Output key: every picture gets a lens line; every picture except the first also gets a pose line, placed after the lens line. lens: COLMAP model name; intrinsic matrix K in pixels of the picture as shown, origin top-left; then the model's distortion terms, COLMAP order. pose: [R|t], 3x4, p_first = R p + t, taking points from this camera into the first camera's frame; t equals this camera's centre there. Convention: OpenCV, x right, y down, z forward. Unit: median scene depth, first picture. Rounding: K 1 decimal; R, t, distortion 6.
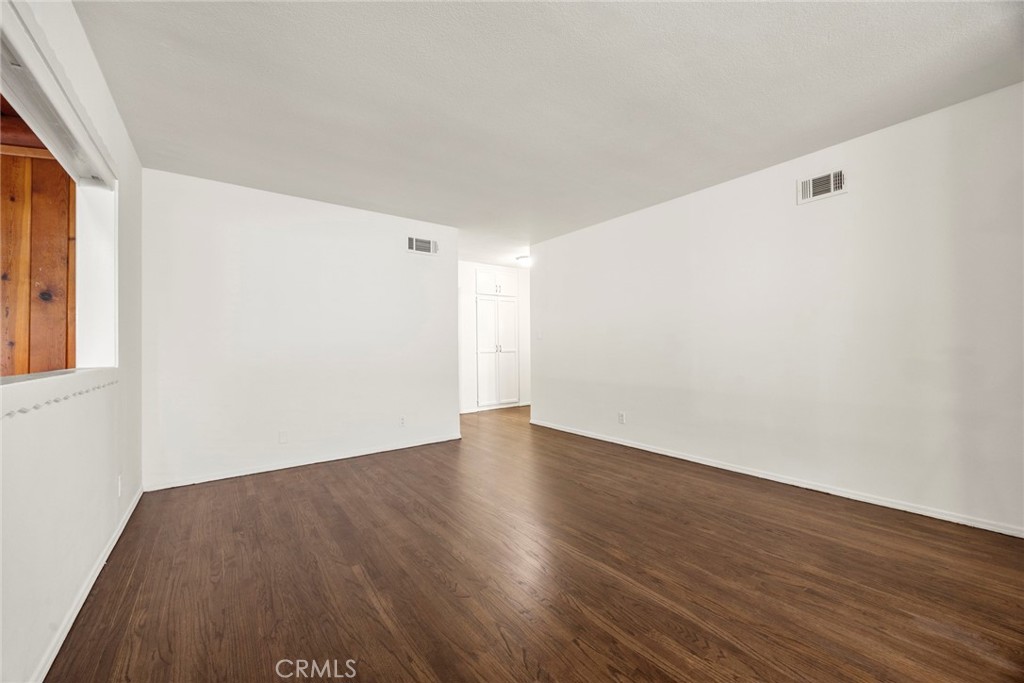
lens RADIAL K [[390.1, 0, 509.4], [0, 390.1, 339.2], [0, 0, 1]] dist [-0.005053, -0.000315]
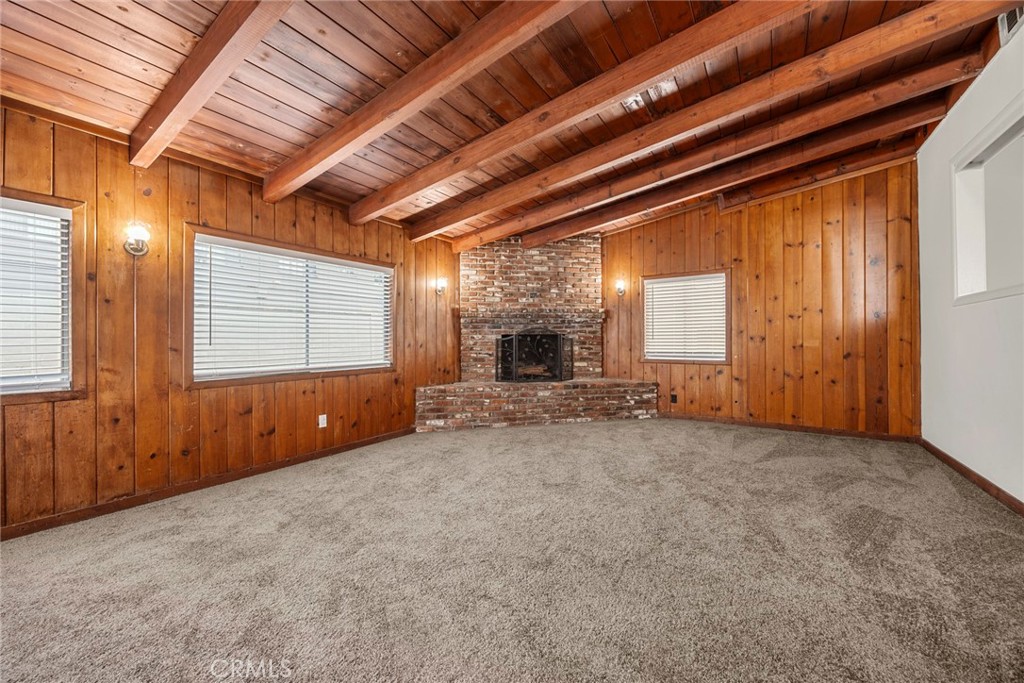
lens RADIAL K [[390.1, 0, 517.4], [0, 390.1, 338.1], [0, 0, 1]] dist [-0.005053, -0.000315]
pose [[0.345486, 0.001412, -0.938423, -0.239125], [0.024162, 0.999654, 0.010400, 0.138014], [0.938113, -0.026268, 0.345332, -0.863930]]
